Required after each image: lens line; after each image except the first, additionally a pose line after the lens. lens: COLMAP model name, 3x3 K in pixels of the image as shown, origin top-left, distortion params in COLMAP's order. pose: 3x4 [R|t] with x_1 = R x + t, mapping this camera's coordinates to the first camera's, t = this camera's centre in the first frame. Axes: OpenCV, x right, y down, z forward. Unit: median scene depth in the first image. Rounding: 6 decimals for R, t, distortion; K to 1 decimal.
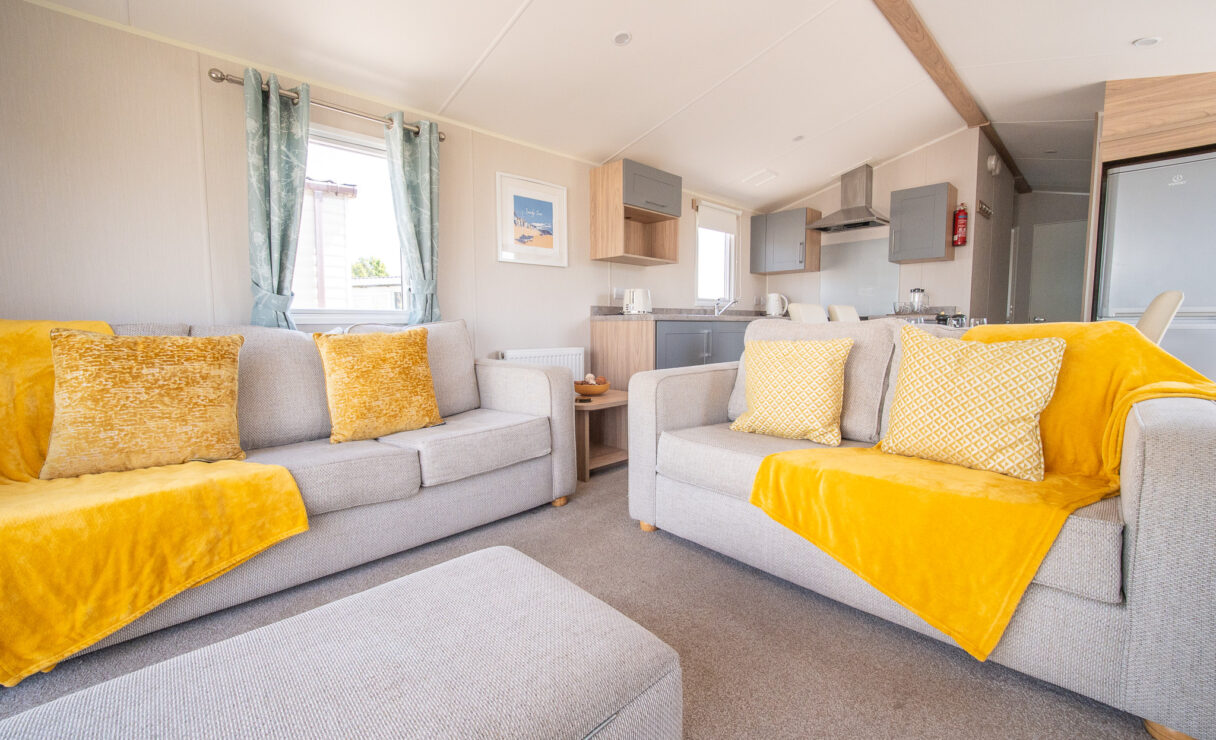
lens RADIAL K [[488.8, 0, 613.8], [0, 488.8, 364.1], [0, 0, 1]] dist [-0.023503, 0.004721]
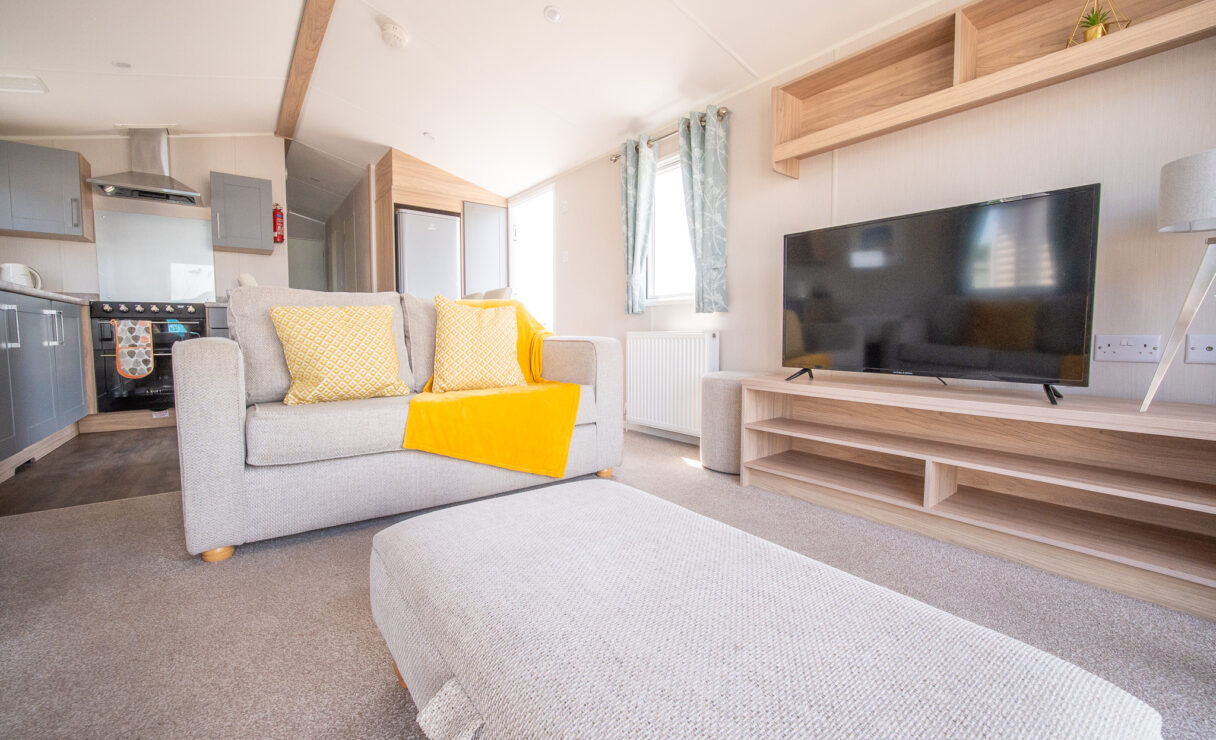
lens RADIAL K [[488.8, 0, 602.0], [0, 488.8, 364.4], [0, 0, 1]] dist [-0.023503, 0.004721]
pose [[0.117240, -0.060319, 0.991270, -0.292662], [0.085799, 0.995037, 0.050400, 0.034448], [-0.989390, 0.079141, 0.121833, 0.172245]]
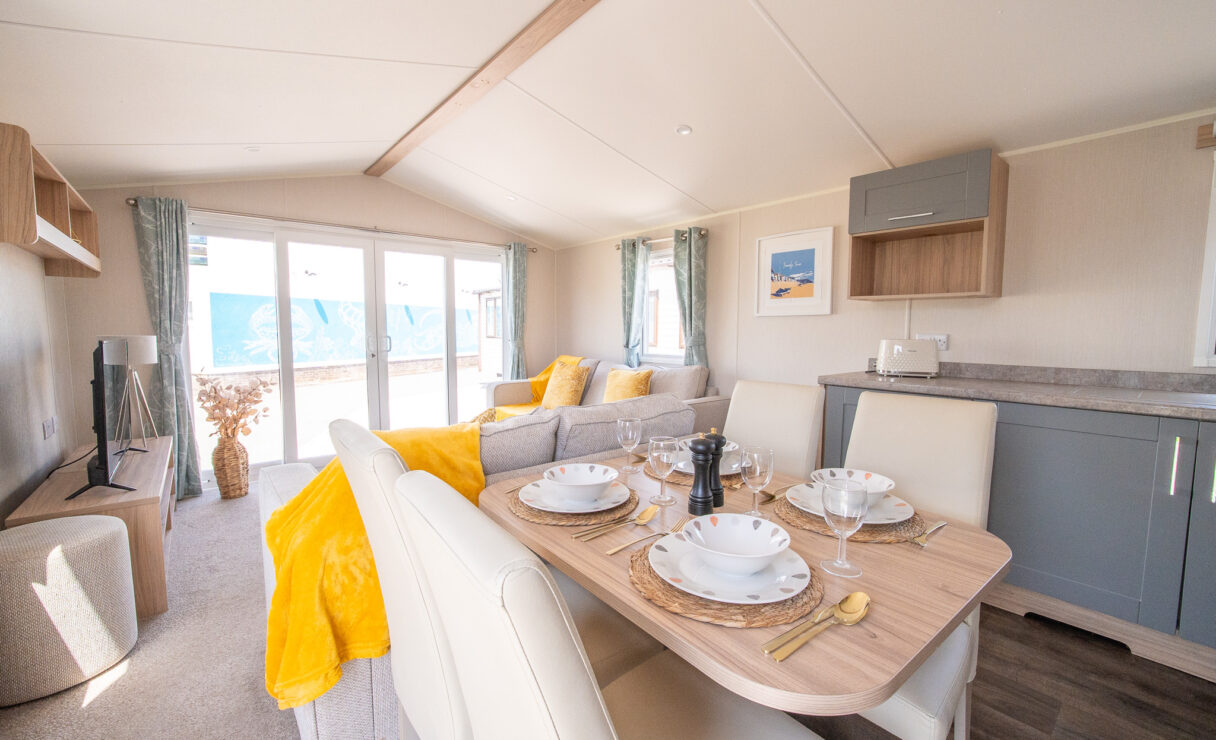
lens RADIAL K [[488.8, 0, 606.5], [0, 488.8, 370.4], [0, 0, 1]] dist [-0.023503, 0.004721]
pose [[-0.063523, 0.086453, -0.994229, 0.710979], [-0.089310, 0.991751, 0.091943, -0.122714], [0.993976, 0.094635, -0.055278, 0.561018]]
